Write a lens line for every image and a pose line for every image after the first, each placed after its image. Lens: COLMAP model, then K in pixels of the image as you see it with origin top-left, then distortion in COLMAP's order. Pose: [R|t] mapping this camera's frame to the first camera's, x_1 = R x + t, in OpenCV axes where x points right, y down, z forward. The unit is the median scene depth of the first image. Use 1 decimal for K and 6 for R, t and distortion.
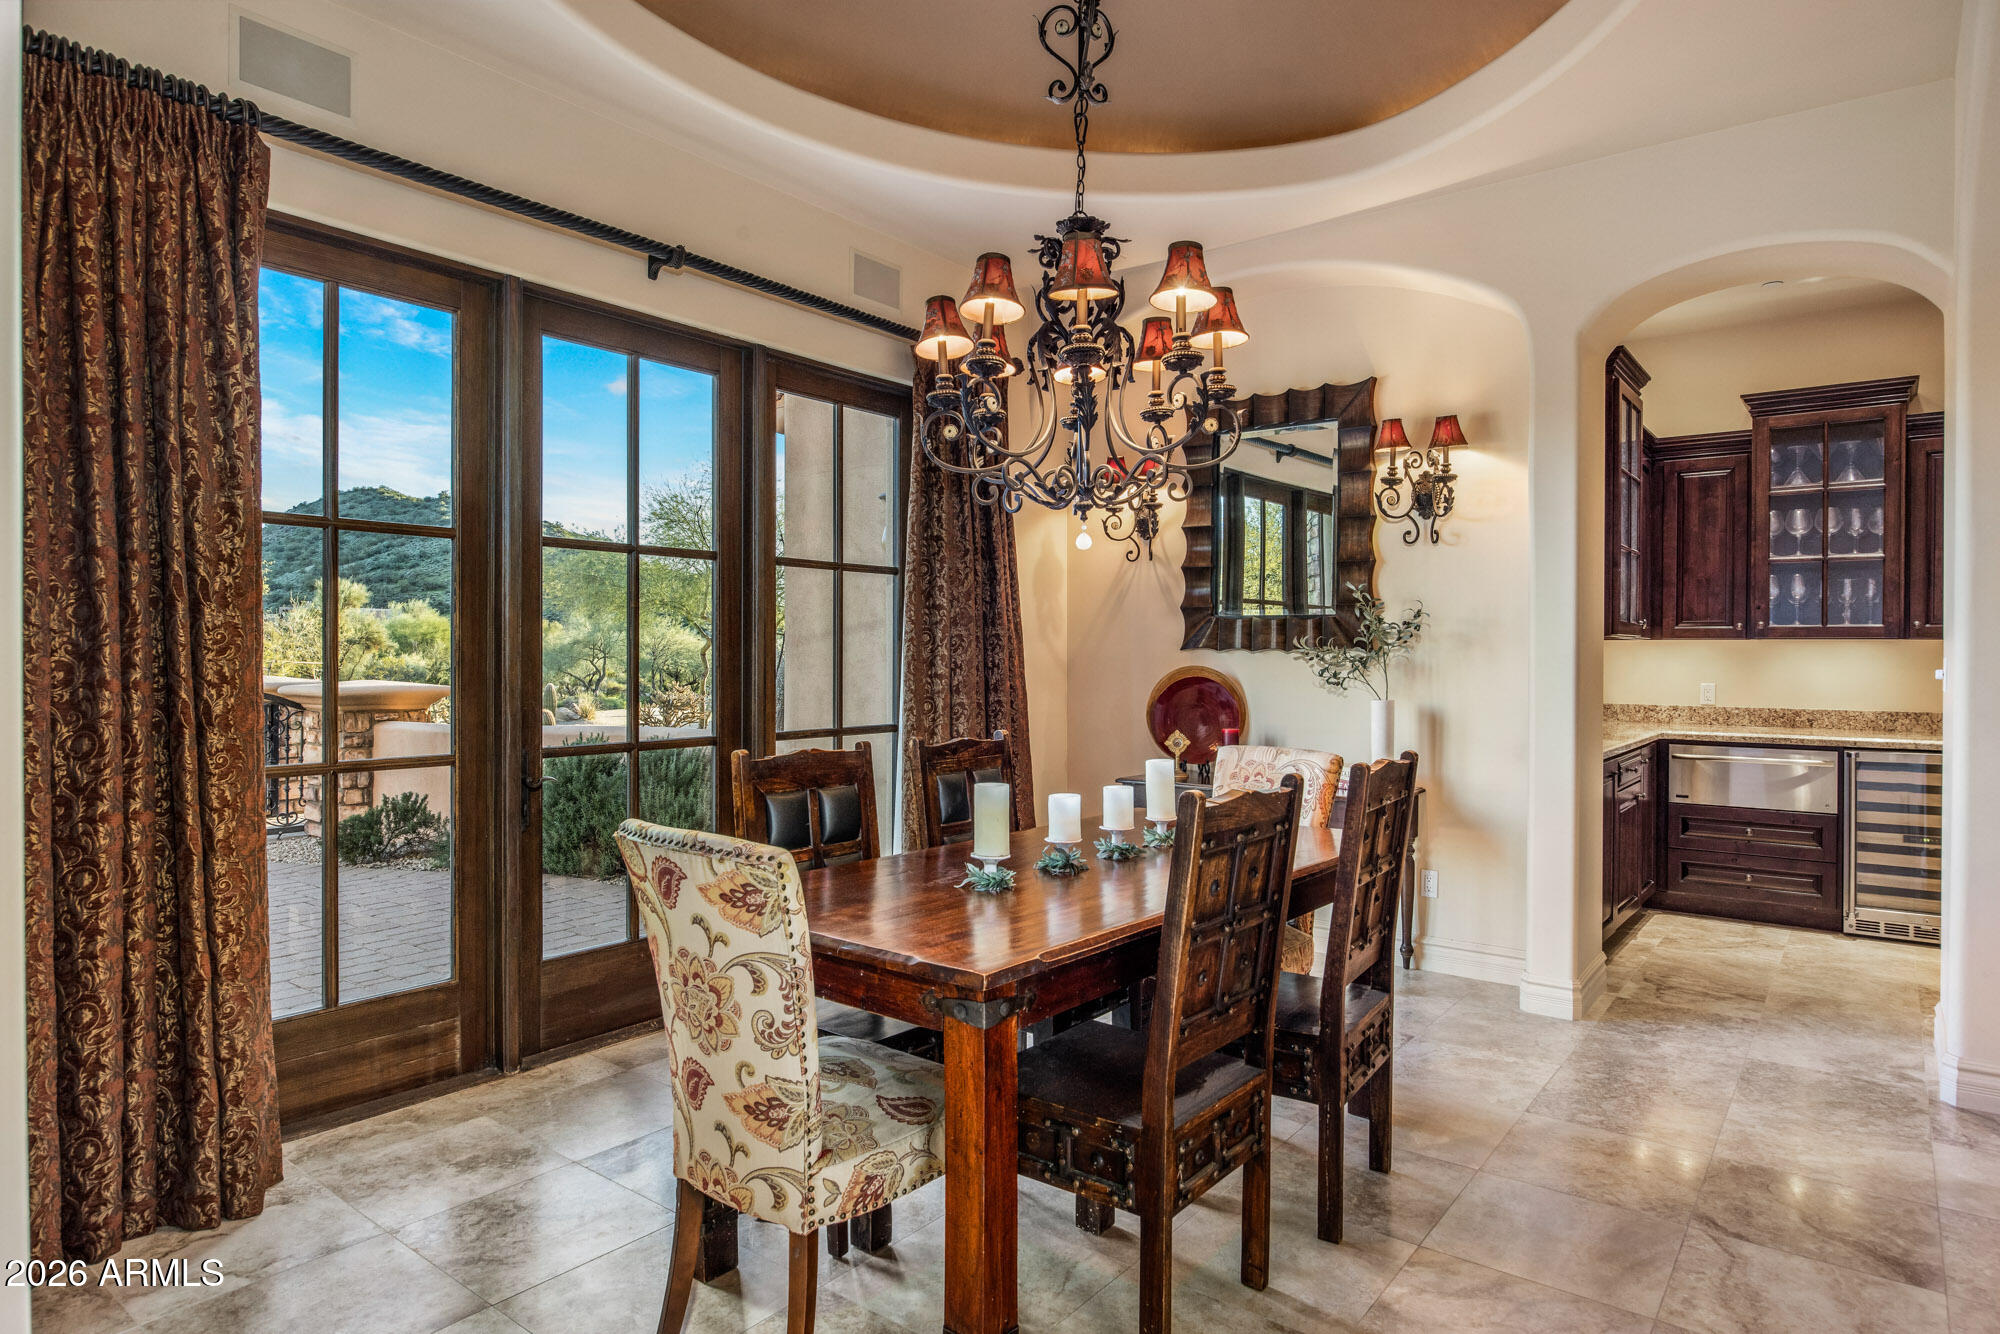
lens RADIAL K [[1161.1, 0, 998.0], [0, 1161.1, 668.8], [0, 0, 1]] dist [0.002816, 0.000287]
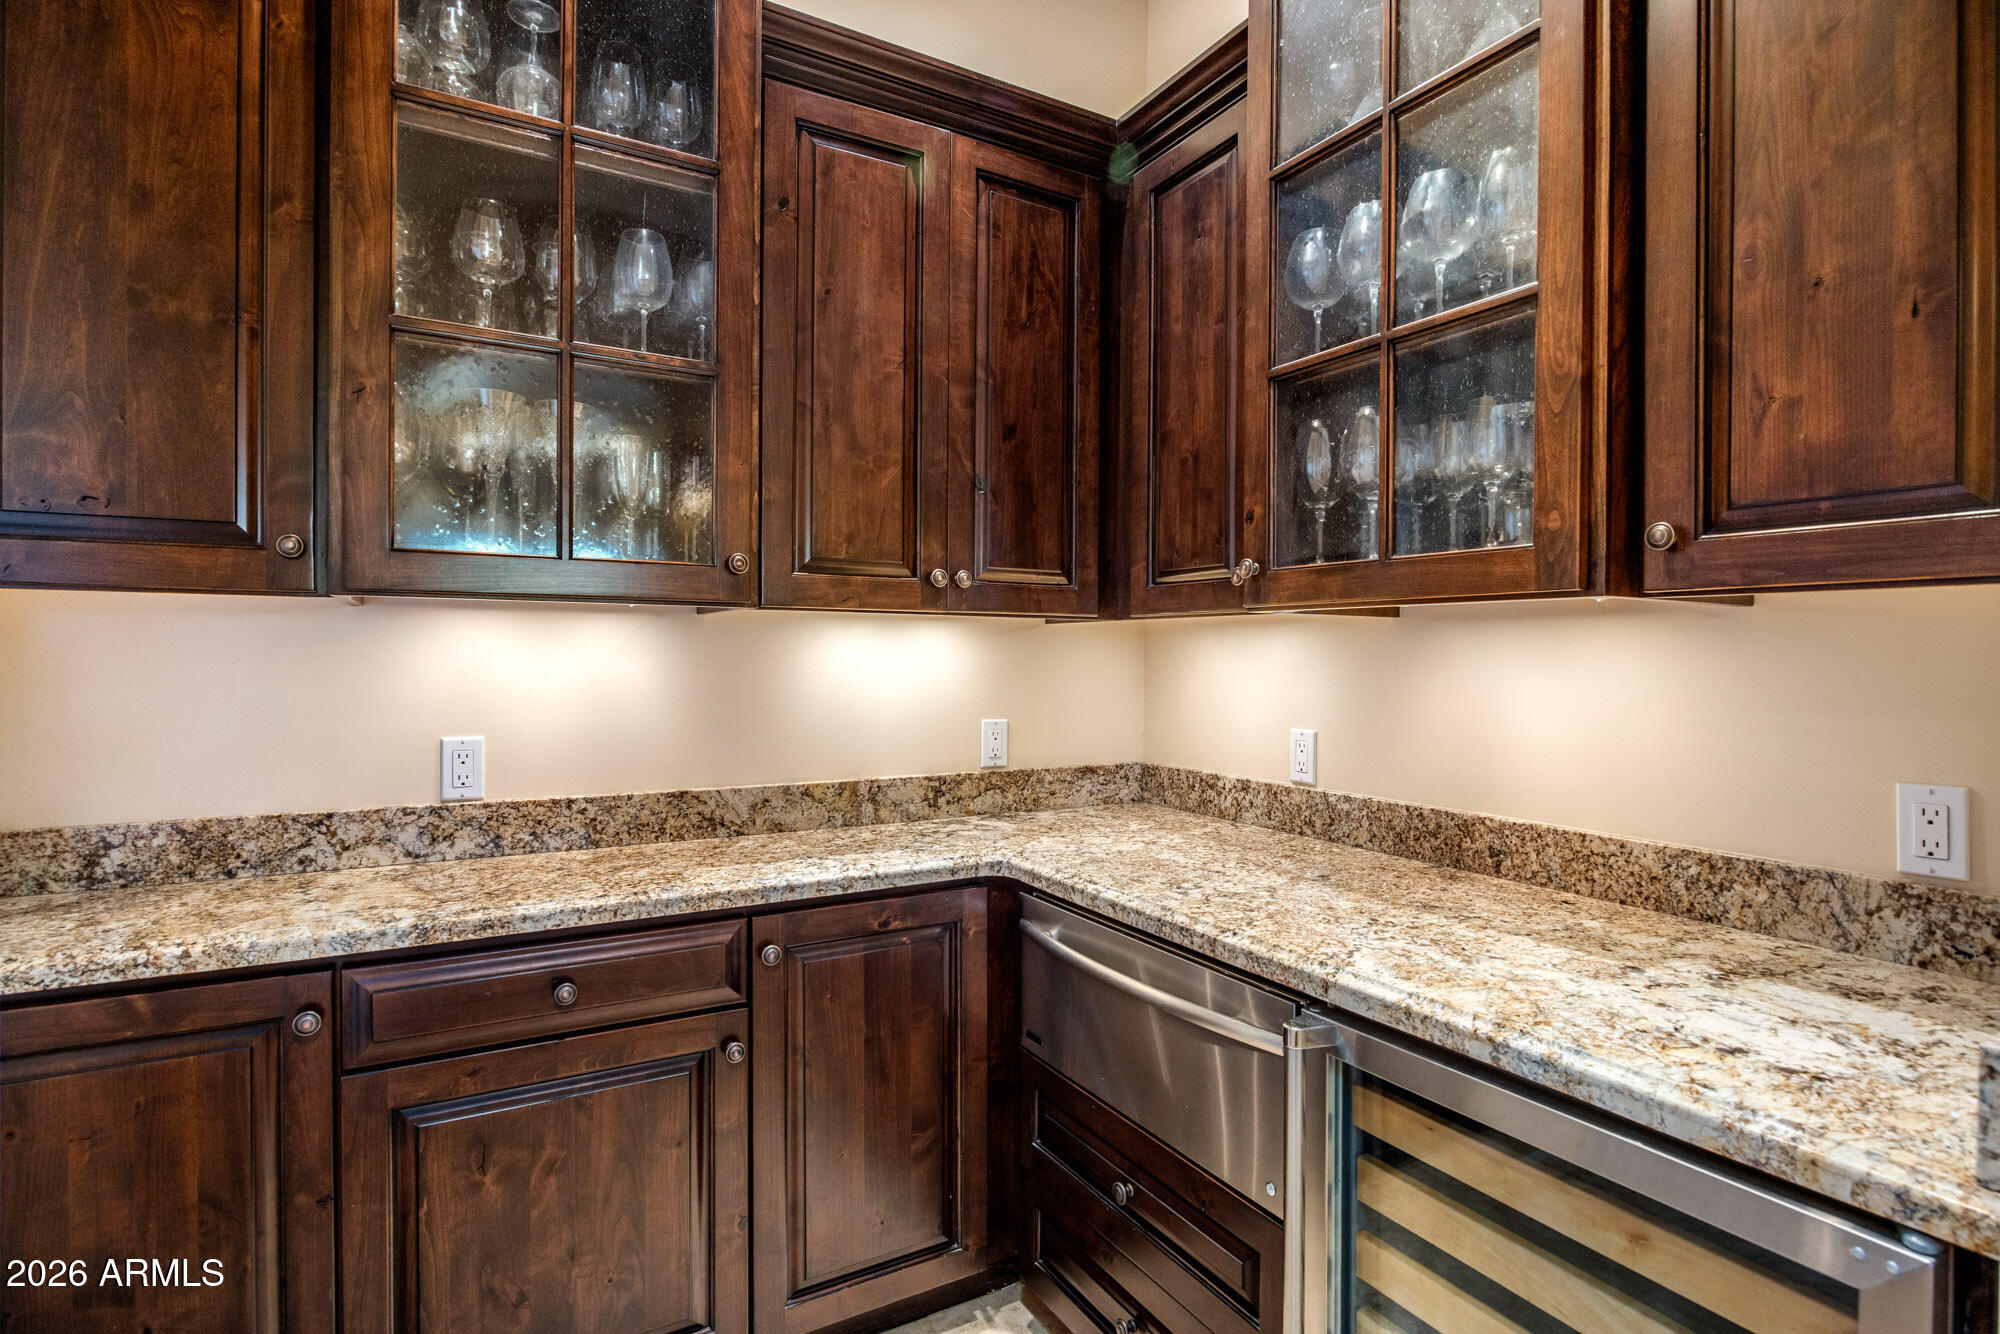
lens RADIAL K [[993.4, 0, 1004.5], [0, 993.4, 663.5], [0, 0, 1]] dist [0.000242, 0.000021]
pose [[0.931339, -0.004350, -0.364128, 0.686197], [0.005412, 0.999984, 0.001896, -0.011481], [0.364113, -0.003737, 0.931347, 0.698849]]
